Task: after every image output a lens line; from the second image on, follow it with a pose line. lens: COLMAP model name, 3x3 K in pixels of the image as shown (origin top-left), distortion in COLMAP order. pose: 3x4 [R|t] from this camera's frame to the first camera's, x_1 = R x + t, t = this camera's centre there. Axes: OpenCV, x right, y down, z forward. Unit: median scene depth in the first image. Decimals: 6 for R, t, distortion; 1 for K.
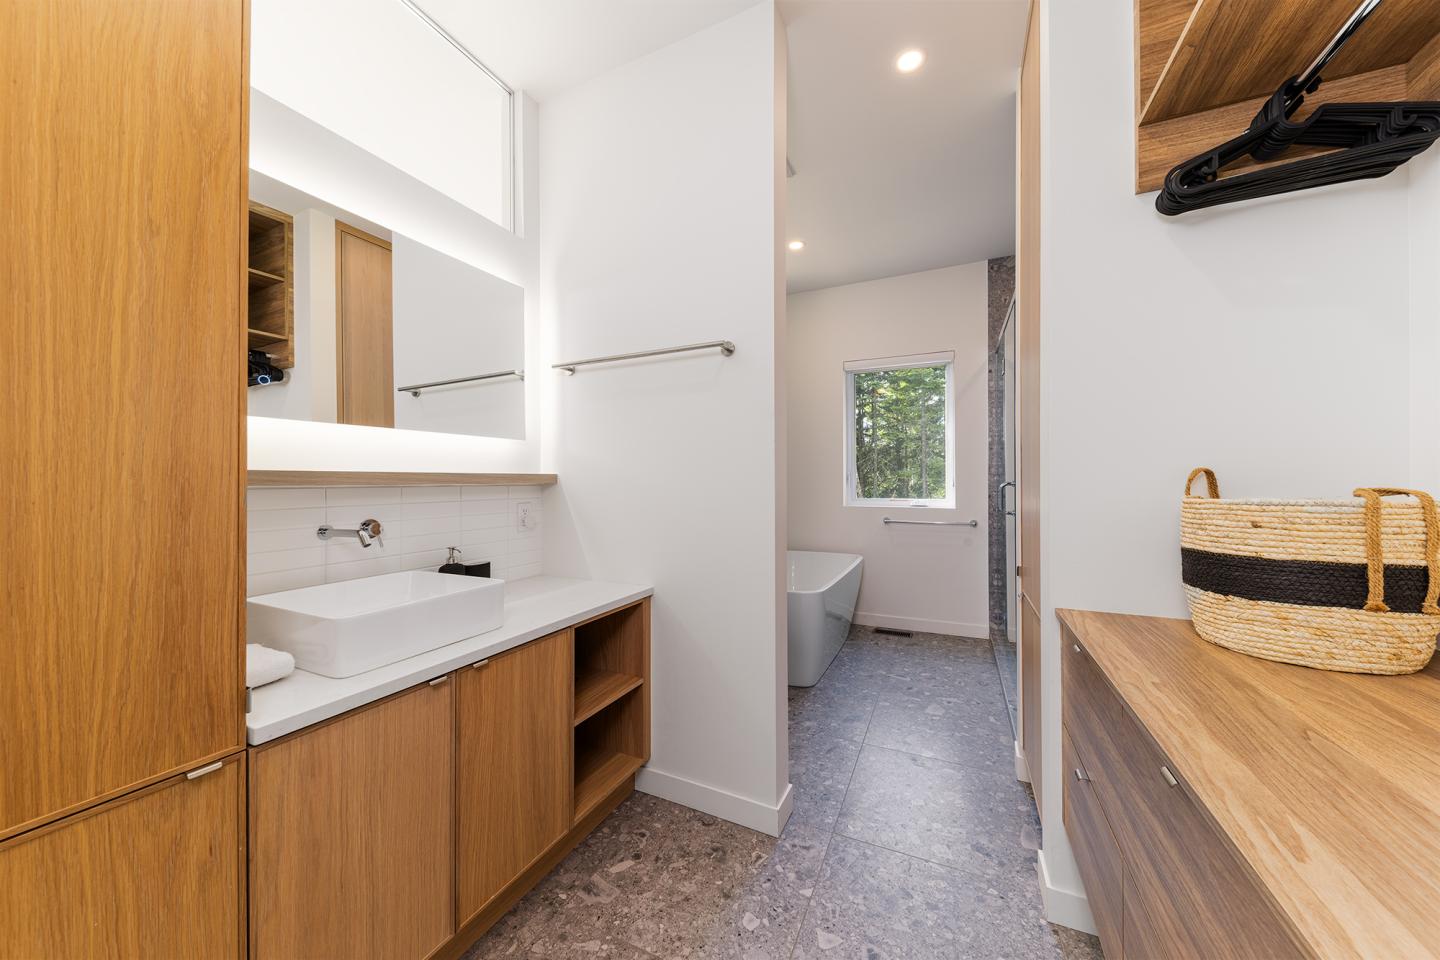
lens RADIAL K [[499.8, 0, 722.9], [0, 499.8, 477.8], [0, 0, 1]] dist [-0.002371, -0.000206]
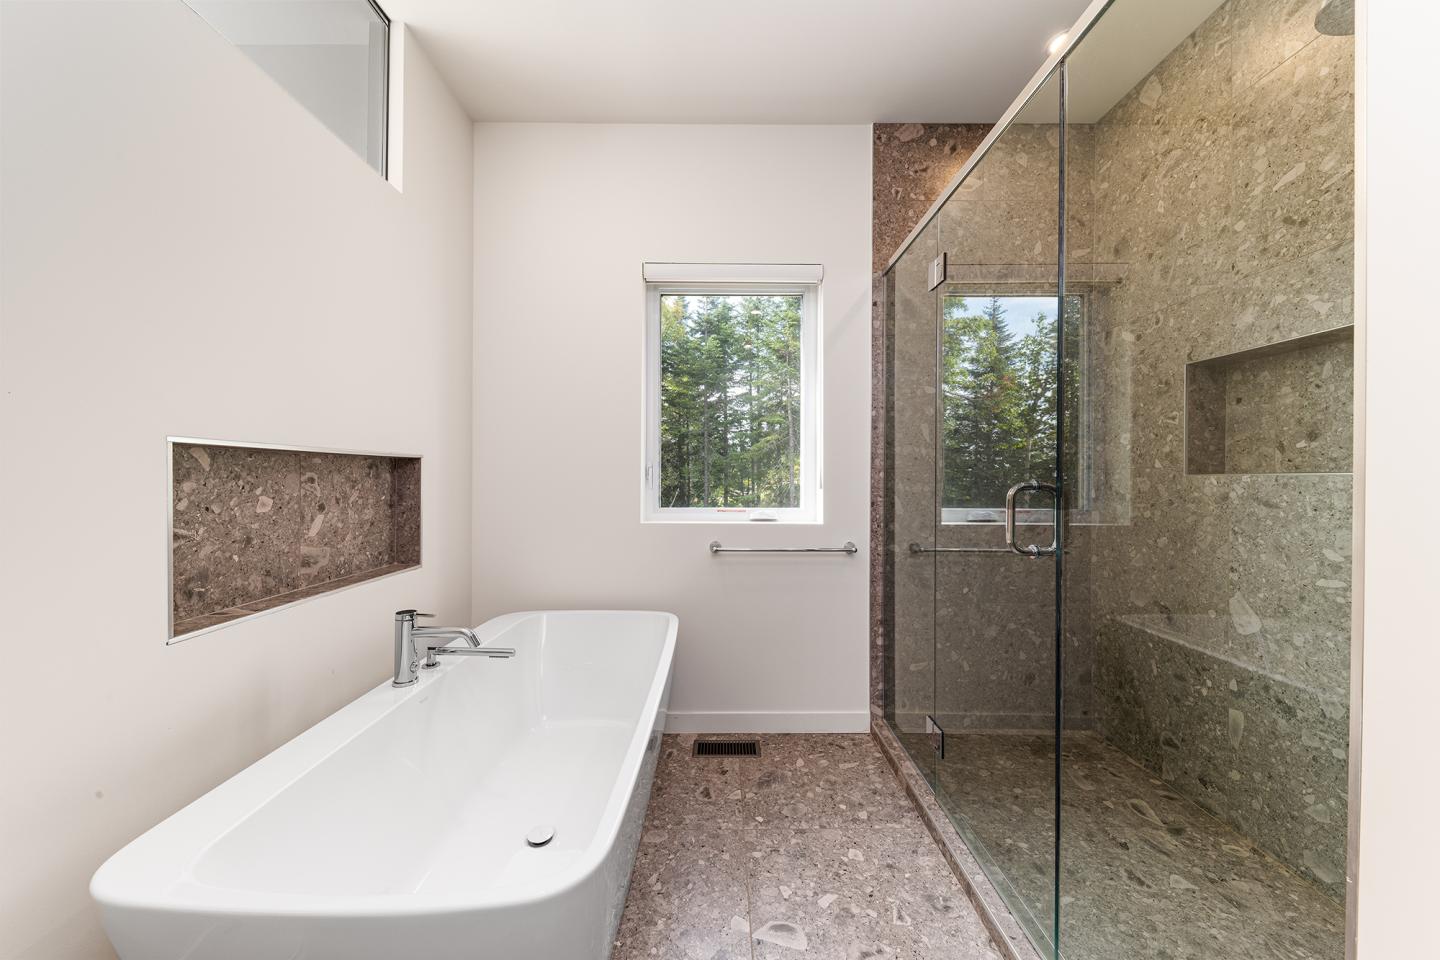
lens RADIAL K [[499.8, 0, 722.9], [0, 499.8, 477.8], [0, 0, 1]] dist [-0.002371, -0.000206]
pose [[0.906630, 0.004350, 0.421905, 0.100645], [-0.006942, 0.999965, 0.004608, 0.002582], [-0.421870, -0.007106, 0.906628, 0.512269]]
